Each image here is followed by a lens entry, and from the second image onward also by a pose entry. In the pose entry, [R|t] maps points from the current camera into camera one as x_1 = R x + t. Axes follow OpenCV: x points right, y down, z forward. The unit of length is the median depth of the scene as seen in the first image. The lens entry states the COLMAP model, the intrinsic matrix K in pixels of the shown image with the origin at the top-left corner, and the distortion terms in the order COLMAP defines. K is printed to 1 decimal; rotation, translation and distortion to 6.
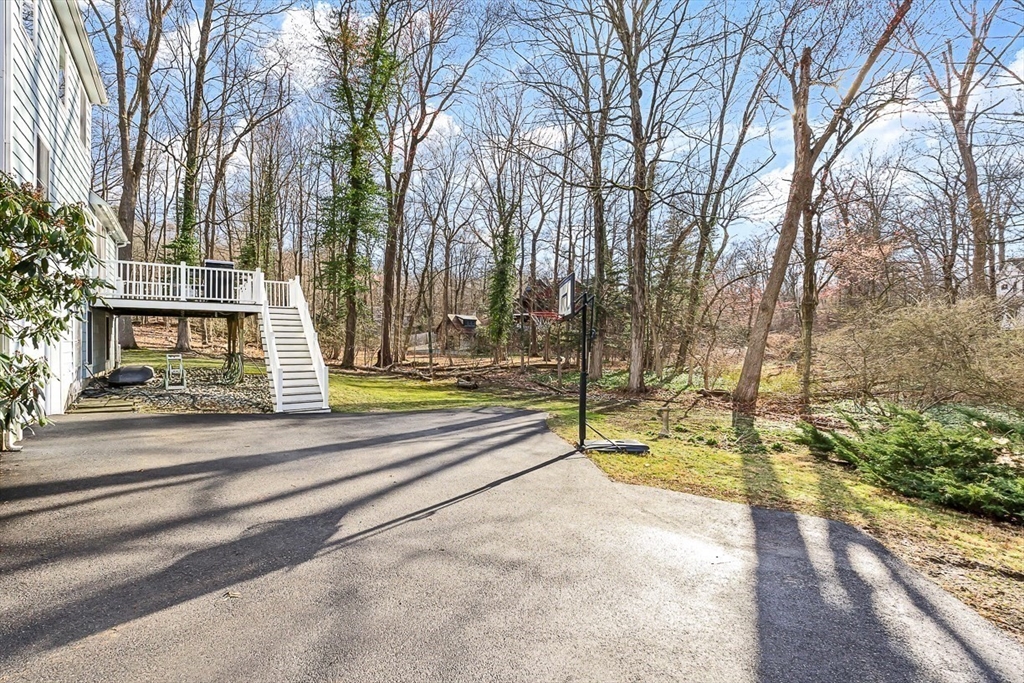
lens RADIAL K [[440.6, 0, 512.0], [0, 440.6, 341.5], [0, 0, 1]] dist [0.002415, 0.000030]
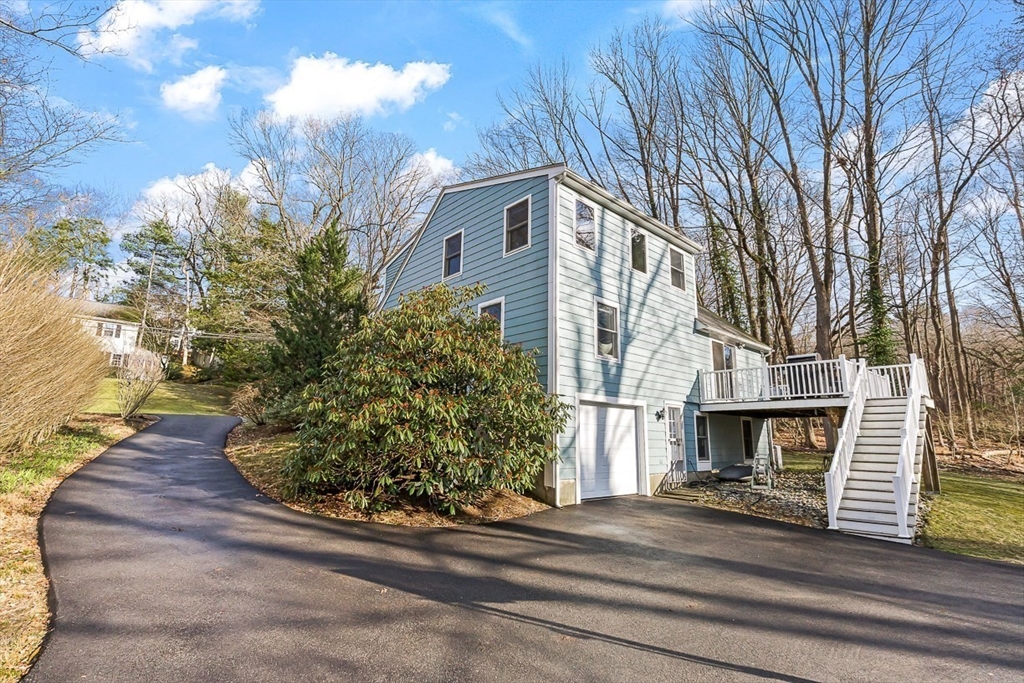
lens RADIAL K [[484.5, 0, 512.0], [0, 484.5, 341.5], [0, 0, 1]] dist [-0.000166, 0.000044]
pose [[0.151427, -0.204328, -0.967119, 0.492081], [-0.006738, 0.978166, -0.207716, 0.020295], [0.988445, 0.037970, 0.146744, 0.436157]]
